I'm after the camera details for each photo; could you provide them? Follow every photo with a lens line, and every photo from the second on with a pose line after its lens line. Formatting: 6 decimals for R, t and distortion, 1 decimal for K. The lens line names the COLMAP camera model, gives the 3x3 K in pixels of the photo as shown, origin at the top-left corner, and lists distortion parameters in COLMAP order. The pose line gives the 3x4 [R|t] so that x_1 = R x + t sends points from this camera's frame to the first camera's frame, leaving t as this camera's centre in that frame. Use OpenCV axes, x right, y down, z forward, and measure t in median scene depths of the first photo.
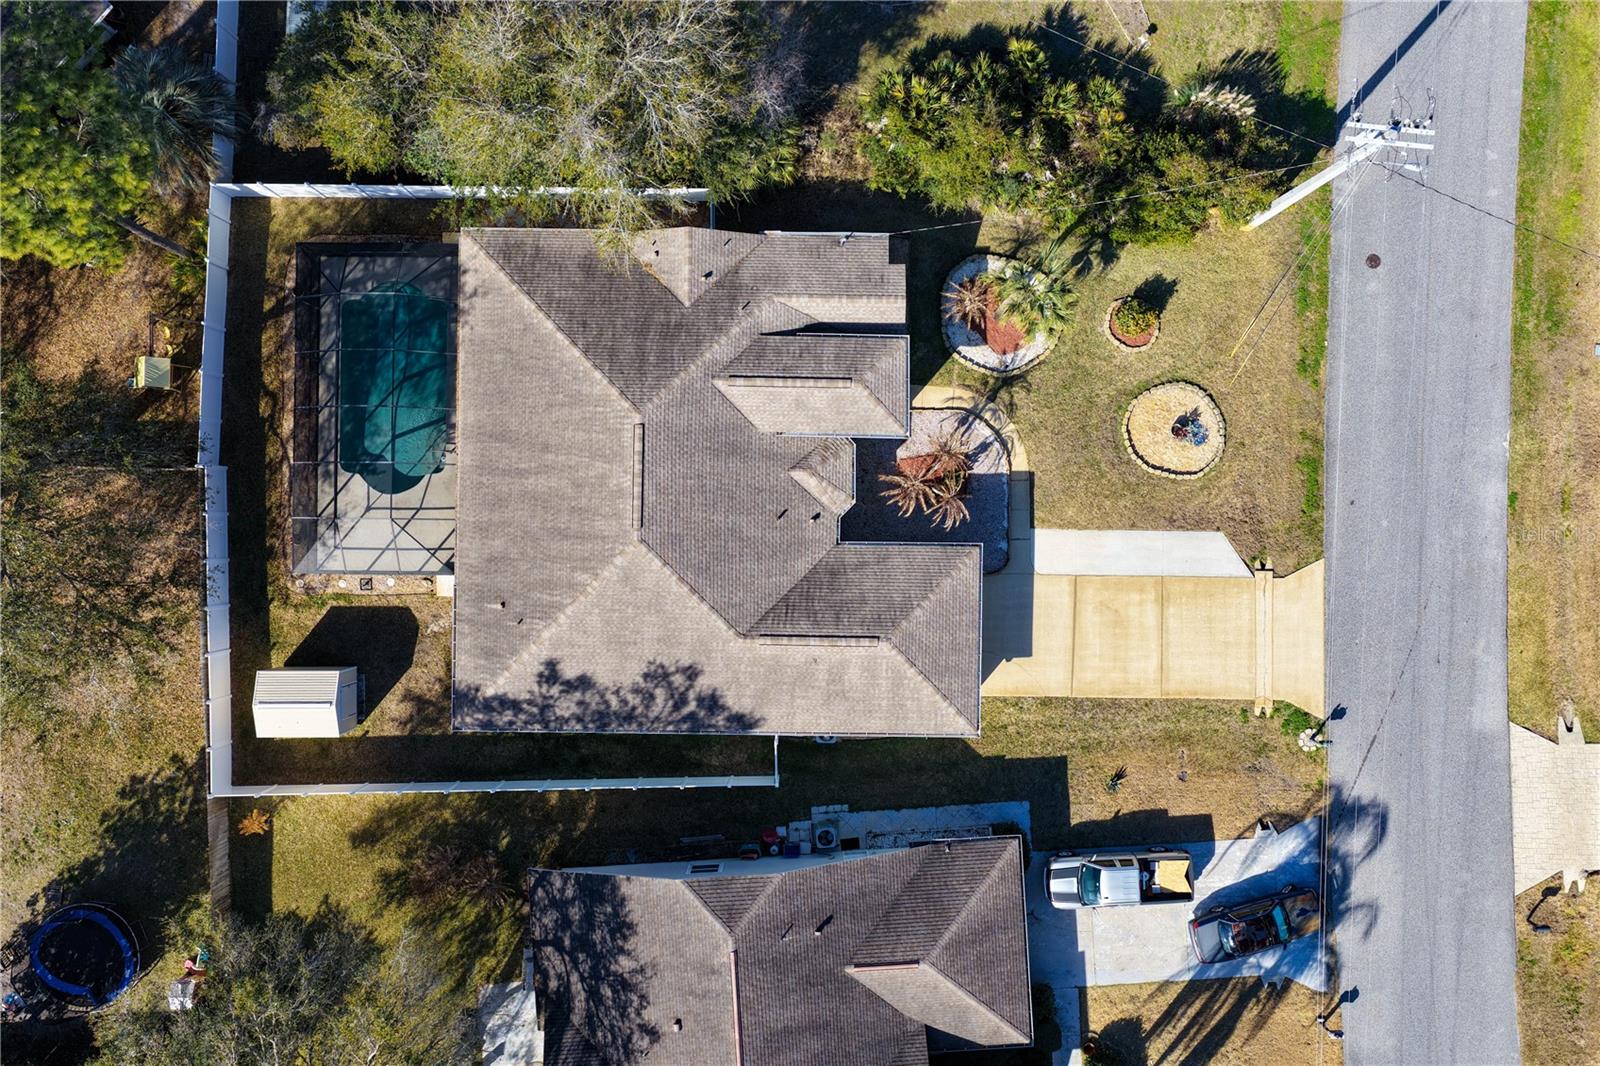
lens RADIAL K [[1323.6, 0, 809.3], [0, 1323.6, 534.5], [0, 0, 1]] dist [-0.004381, 0.000226]
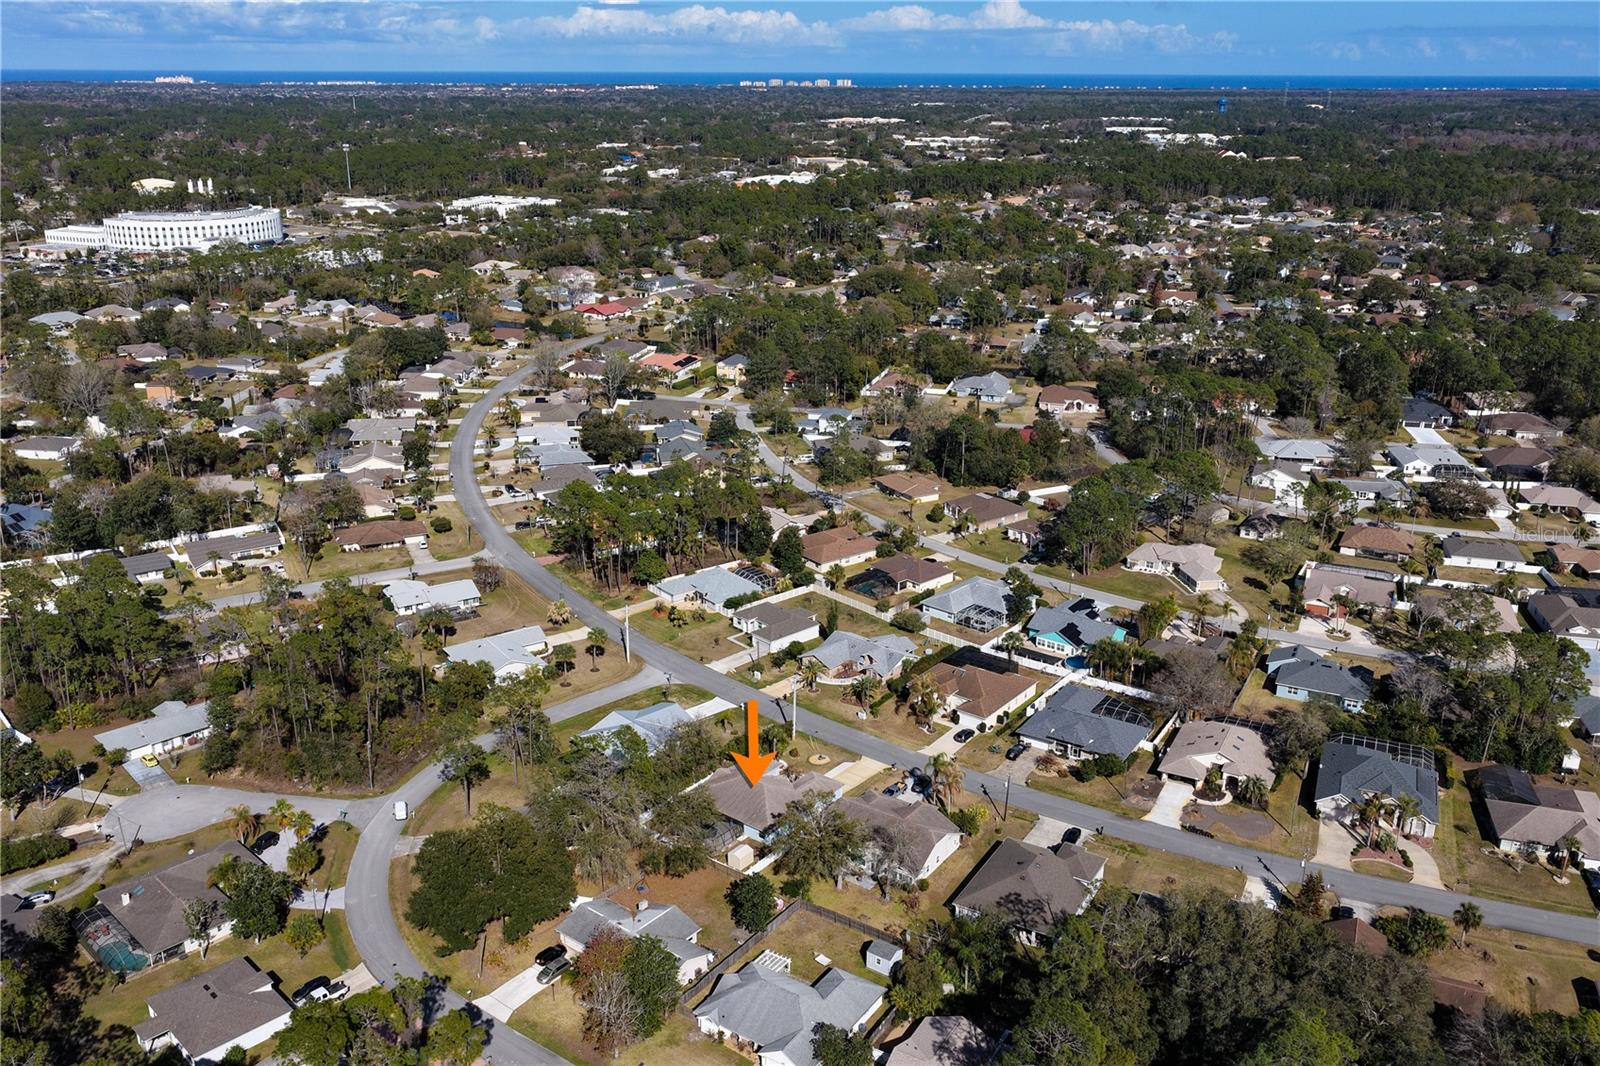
lens RADIAL K [[1323.6, 0, 809.3], [0, 1323.6, 534.5], [0, 0, 1]] dist [-0.004381, 0.000226]
pose [[0.608520, -0.255320, 0.751342, -2.915009], [0.793537, 0.197823, -0.575470, 2.317833], [-0.001704, 0.946403, 0.322985, -1.167149]]
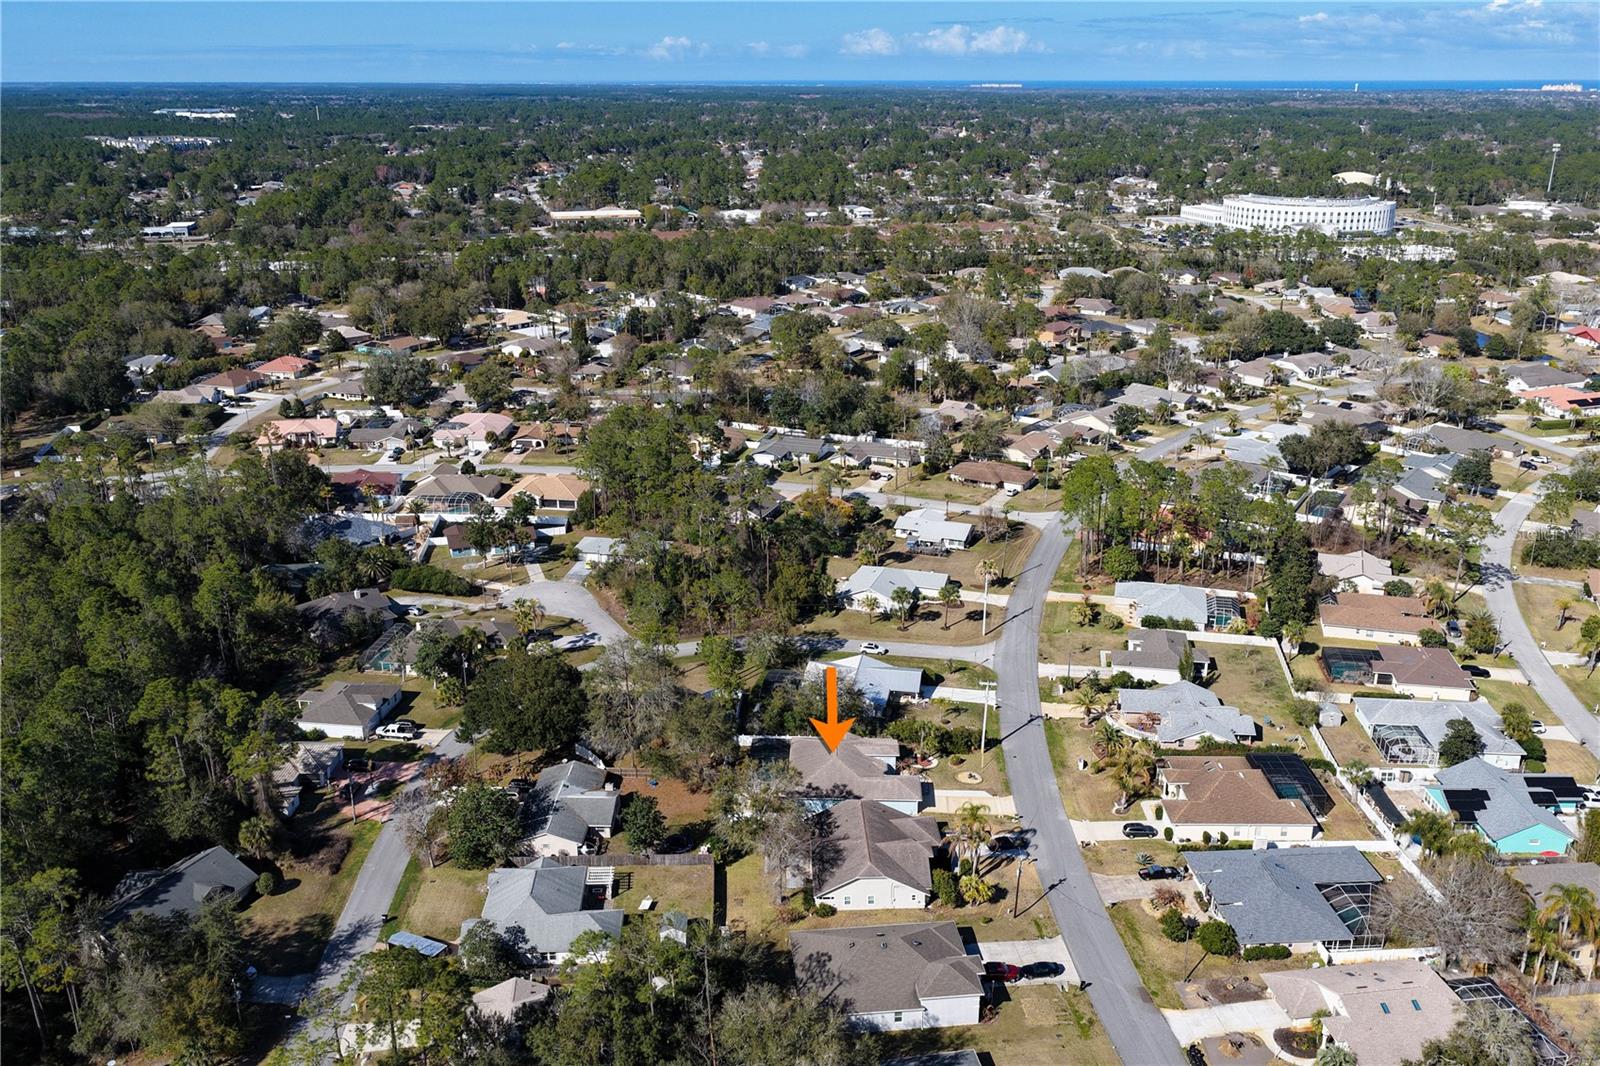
lens RADIAL K [[1323.6, 0, 809.3], [0, 1323.6, 534.5], [0, 0, 1]] dist [-0.004381, 0.000226]
pose [[0.999859, 0.005693, -0.015820, -0.134647], [-0.016809, 0.317507, -0.948107, 3.384490], [-0.000375, 0.948239, 0.317557, -0.910725]]
